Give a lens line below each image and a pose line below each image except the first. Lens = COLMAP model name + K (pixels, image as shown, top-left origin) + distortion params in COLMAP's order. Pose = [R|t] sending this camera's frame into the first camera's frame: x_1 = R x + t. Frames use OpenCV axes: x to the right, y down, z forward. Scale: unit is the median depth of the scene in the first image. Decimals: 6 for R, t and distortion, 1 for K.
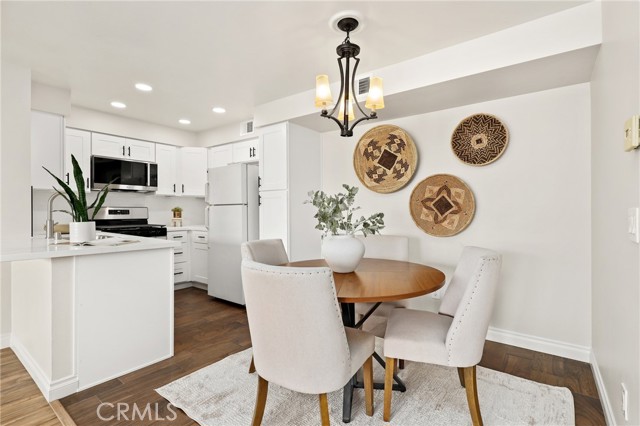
lens RADIAL K [[301.6, 0, 324.4], [0, 301.6, 211.1], [0, 0, 1]] dist [0.000168, -0.000029]
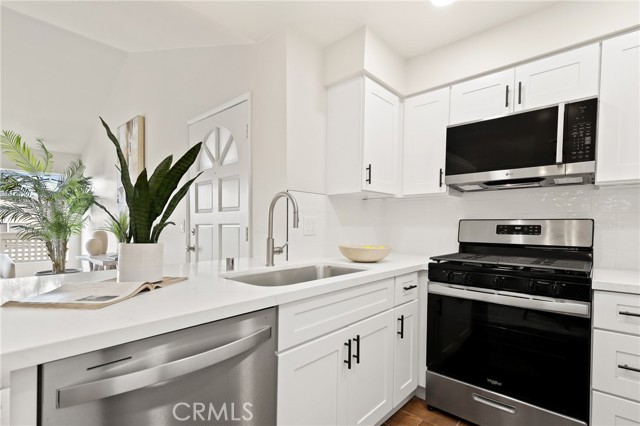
lens RADIAL K [[312.2, 0, 321.2], [0, 312.2, 227.5], [0, 0, 1]] dist [0.010983, 0.000232]
pose [[-0.094566, 0.001862, -0.995517, -0.170668], [-0.009784, 0.999948, 0.002800, 0.001575], [0.995470, 0.010005, -0.094543, 0.810149]]
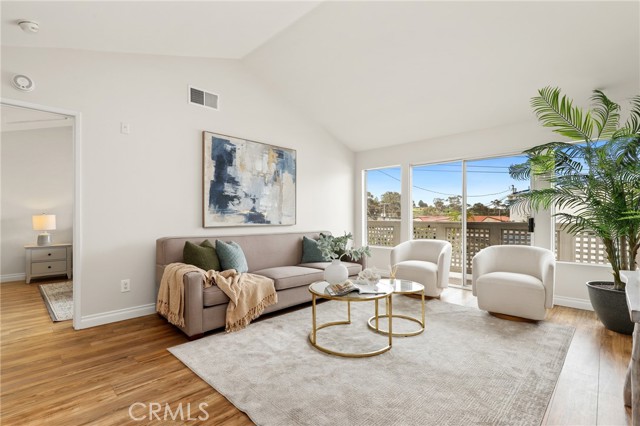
lens RADIAL K [[295.7, 0, 323.5], [0, 295.7, 215.5], [0, 0, 1]] dist [0.001277, 0.000179]
pose [[-0.990673, -0.002141, 0.136243, -0.708008], [-0.001972, 0.999997, 0.001377, 0.012960], [-0.136246, 0.001096, -0.990674, 0.460591]]
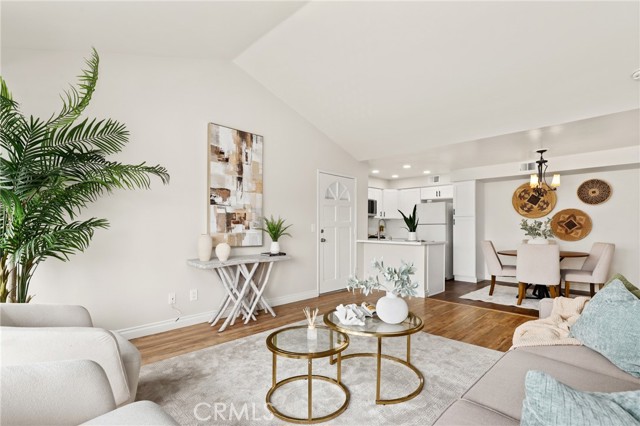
lens RADIAL K [[303.6, 0, 321.6], [0, 303.6, 230.6], [0, 0, 1]] dist [-0.002001, -0.000198]
pose [[0.988269, 0.002613, -0.152702, -0.683778], [-0.001306, 0.999962, 0.008663, 0.002636], [0.152719, -0.008362, 0.988234, -0.893363]]
